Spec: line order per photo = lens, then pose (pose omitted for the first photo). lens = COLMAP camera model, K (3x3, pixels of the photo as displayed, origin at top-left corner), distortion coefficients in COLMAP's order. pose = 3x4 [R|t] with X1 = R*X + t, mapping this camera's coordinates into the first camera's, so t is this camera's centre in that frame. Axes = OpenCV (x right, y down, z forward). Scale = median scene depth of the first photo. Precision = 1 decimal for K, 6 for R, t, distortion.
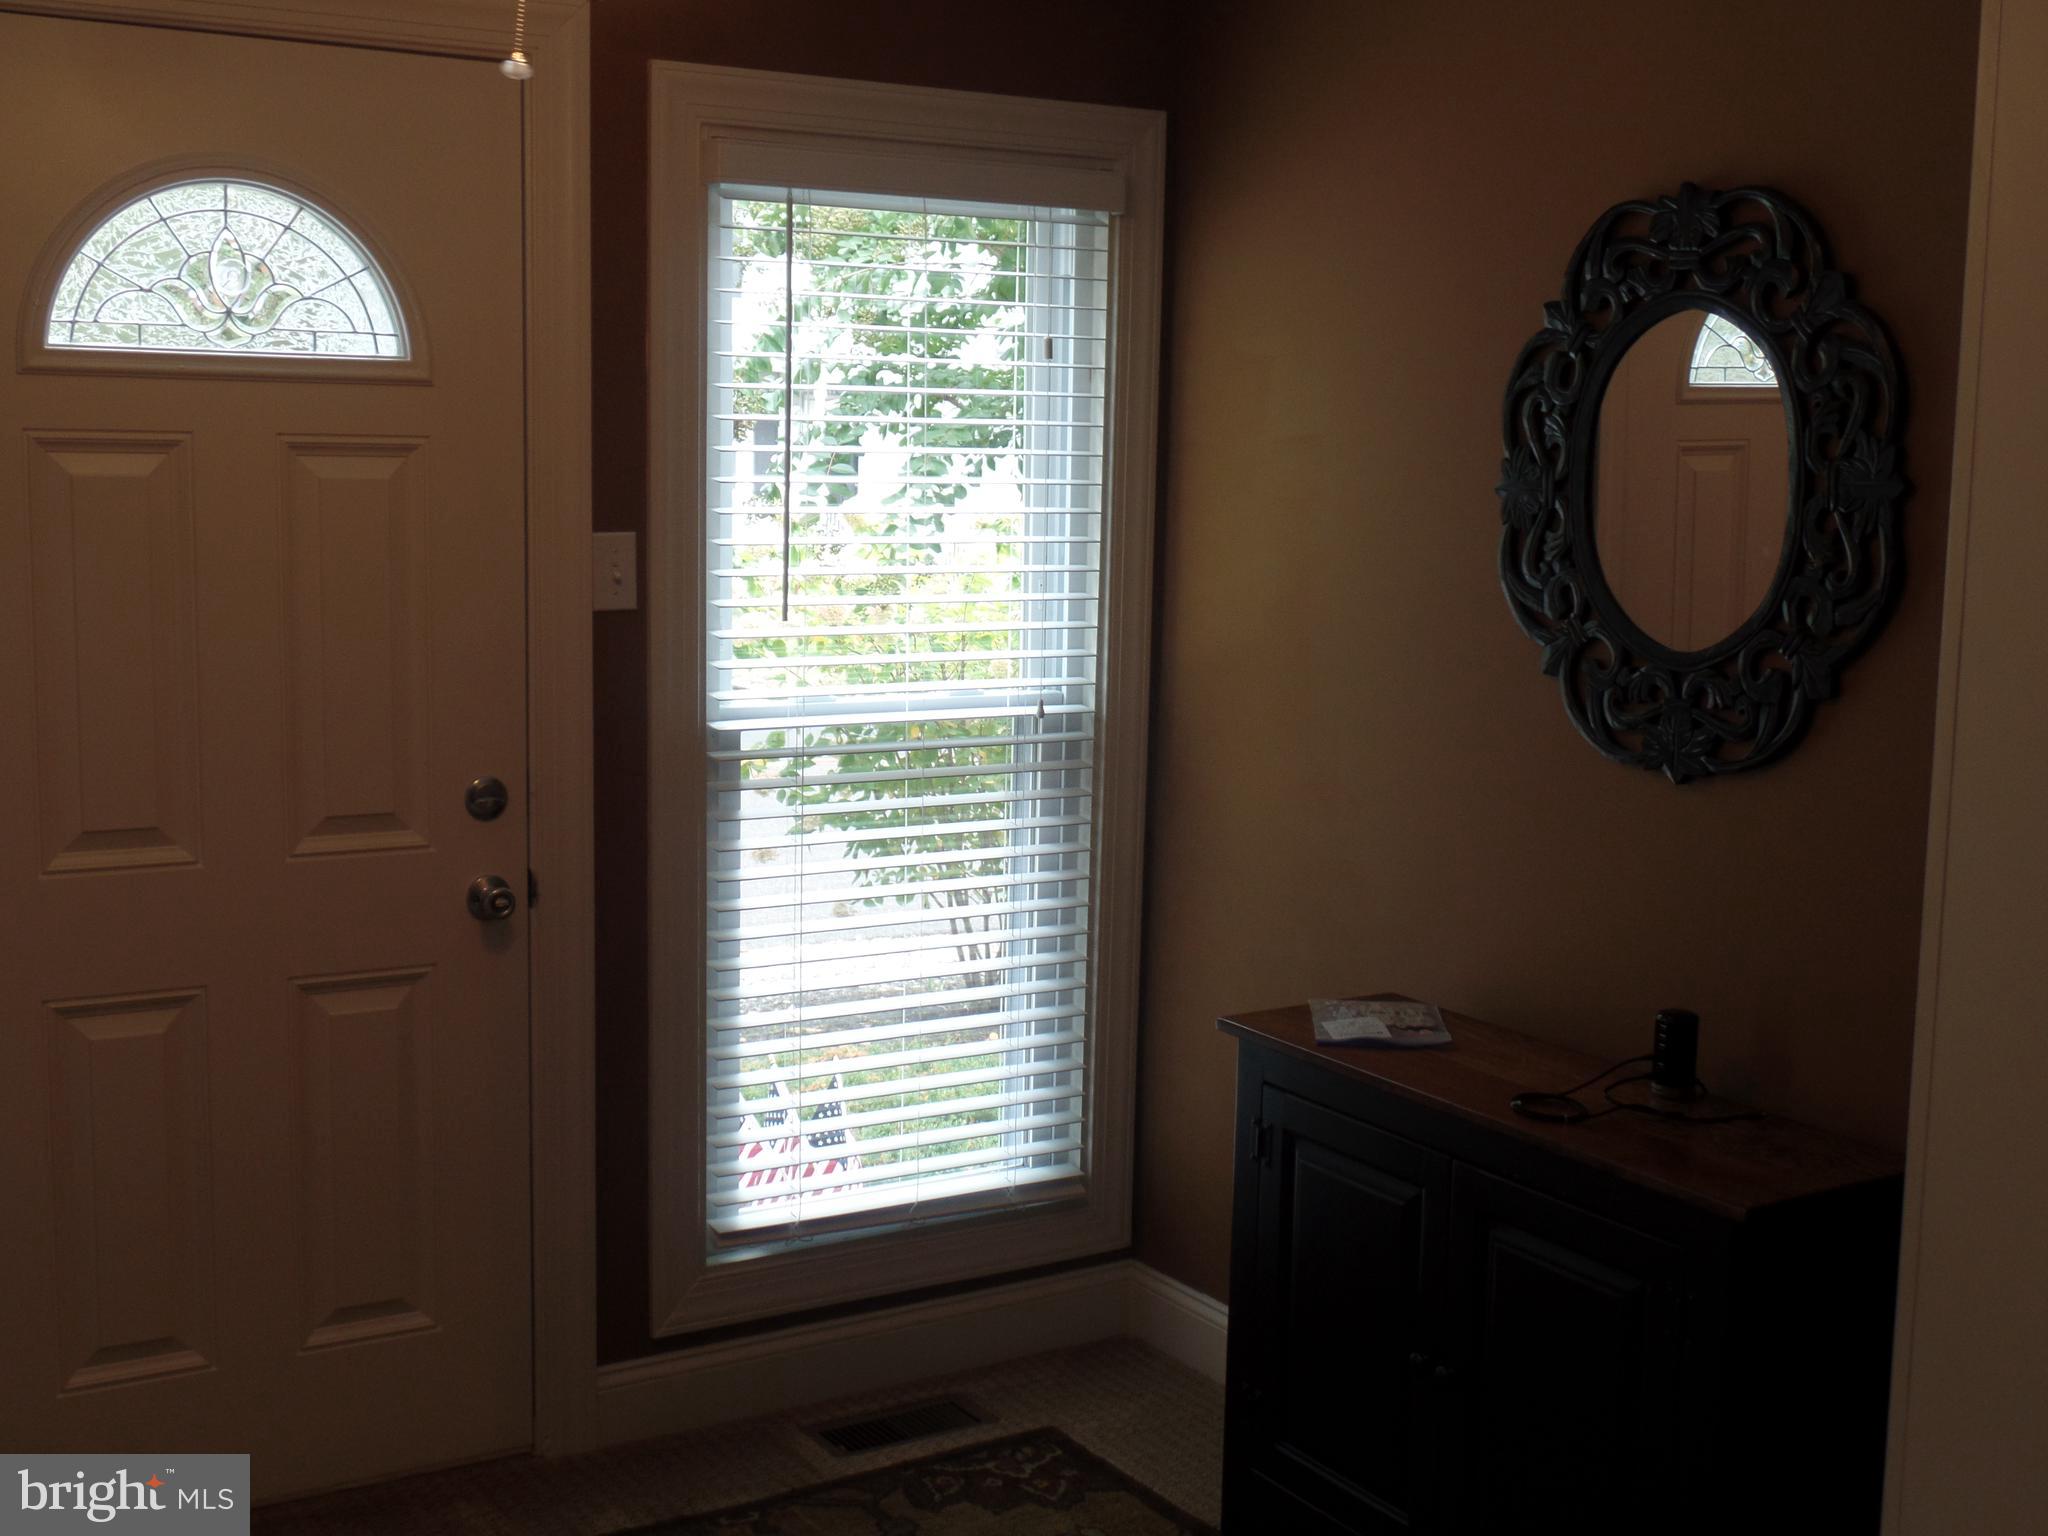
lens RADIAL K [[2489.1, 0, 1024.0], [0, 2489.1, 768.0], [0, 0, 1]] dist [-0.009851, -0.029061]
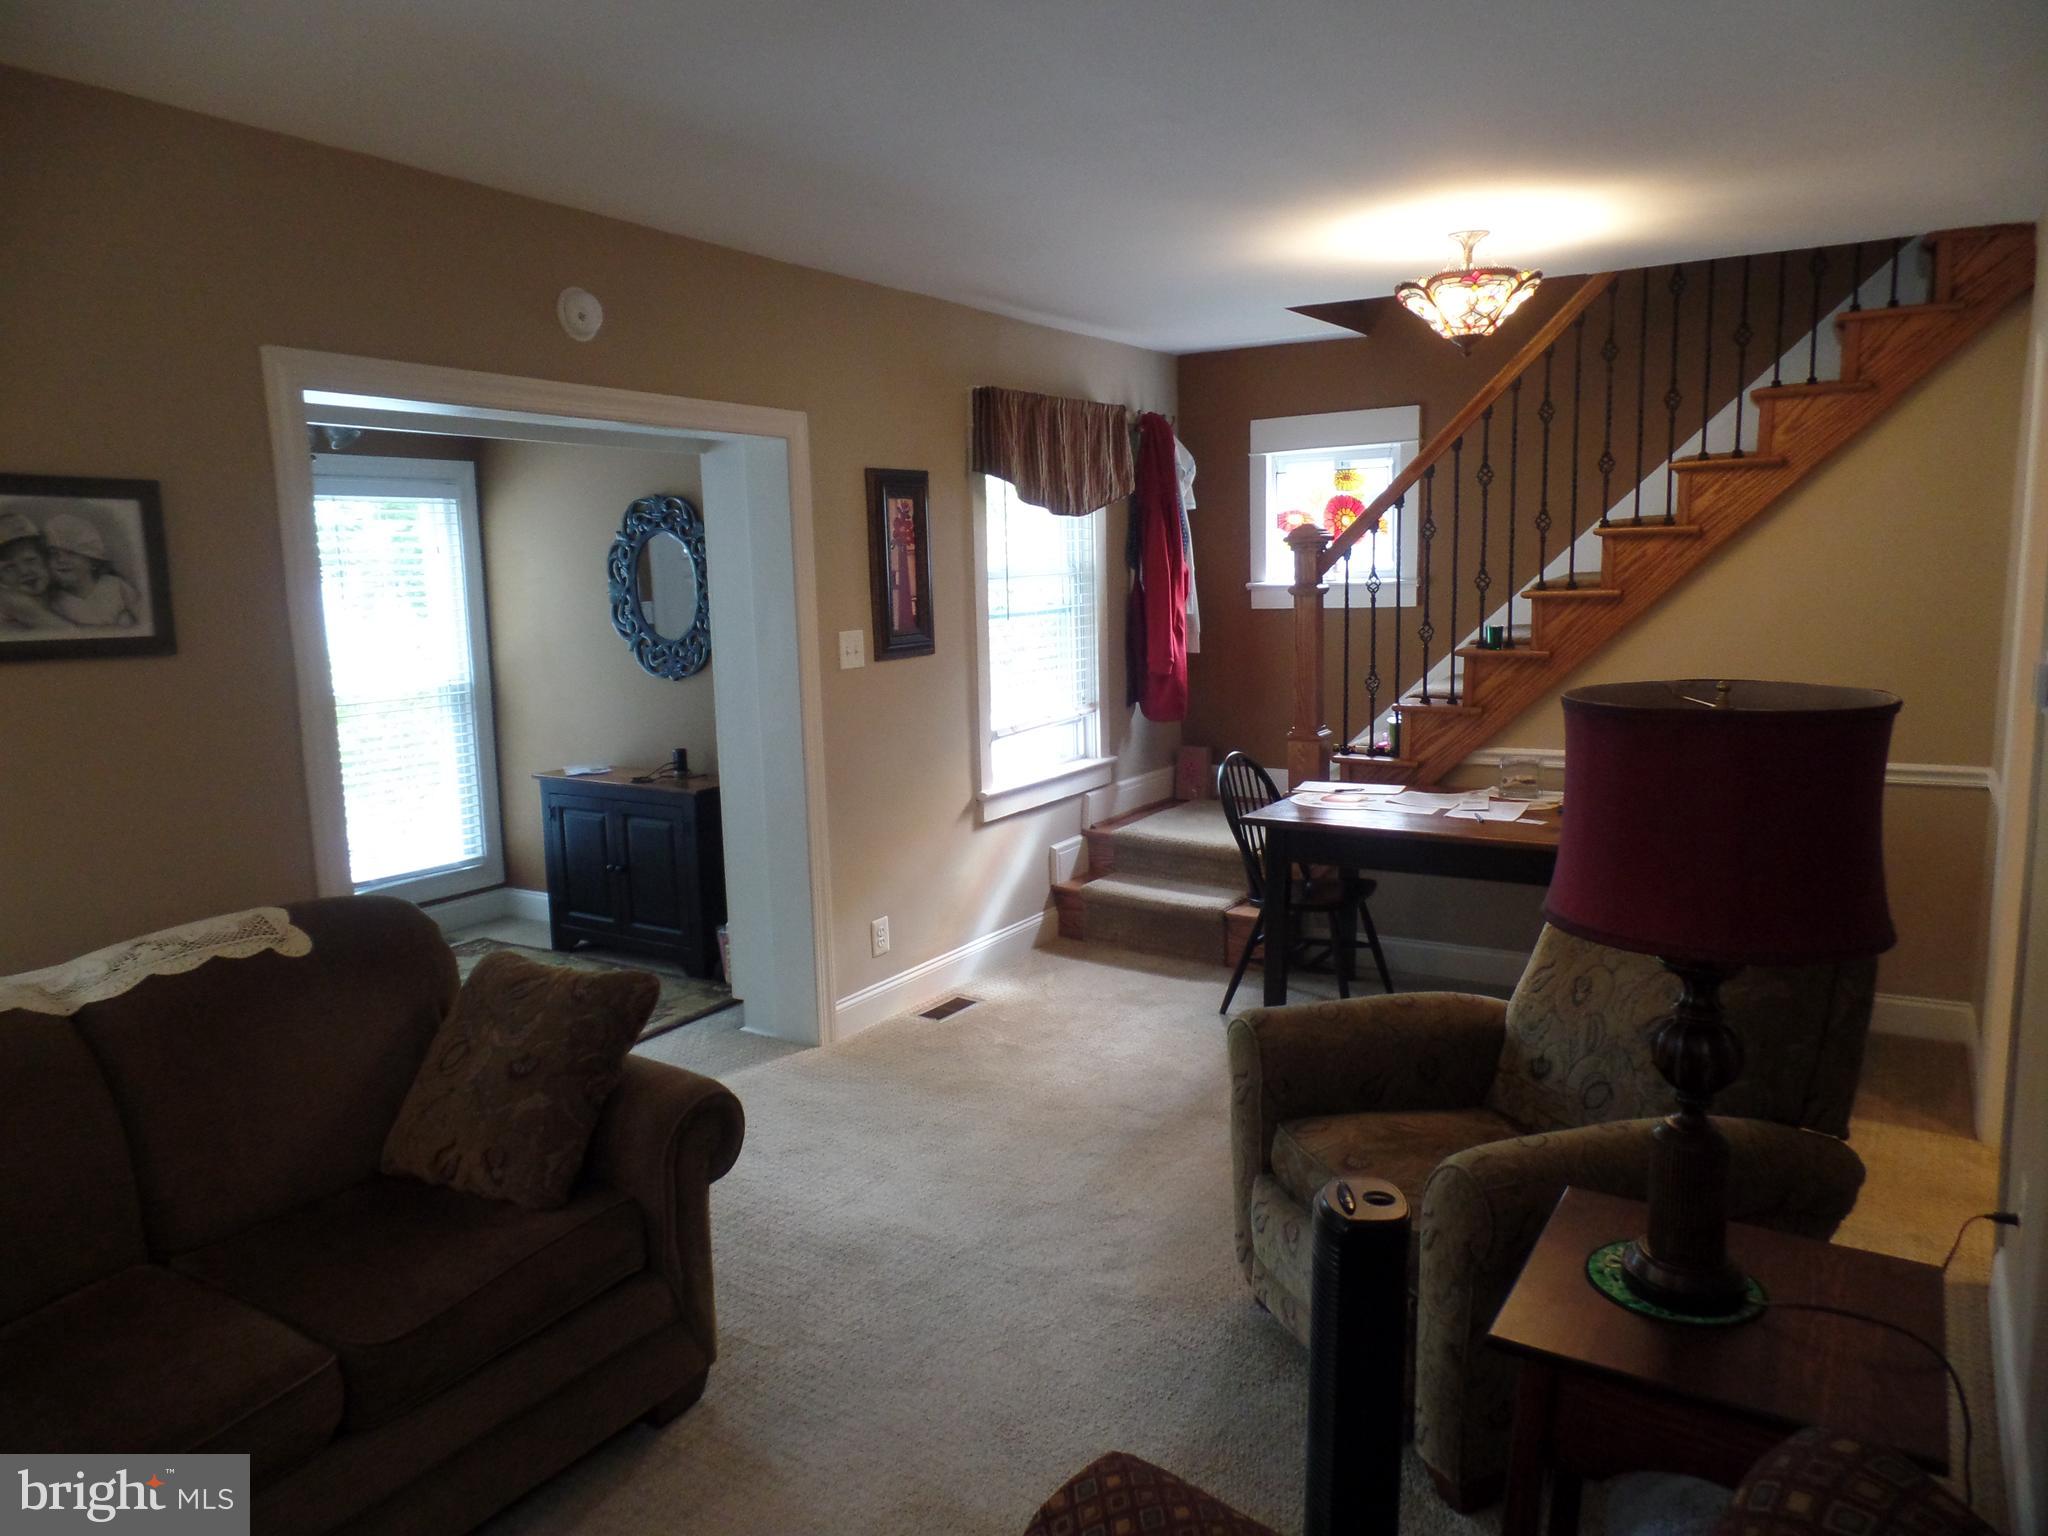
lens RADIAL K [[1369.3, 0, 1024.0], [0, 1369.3, 768.0], [0, 0, 1]] dist [0.063428, 0.000092]
pose [[0.904239, -0.105331, 0.413832, -0.074162], [0.097856, 0.994425, 0.039287, 0.088439], [-0.415663, 0.004971, 0.909505, -0.772982]]
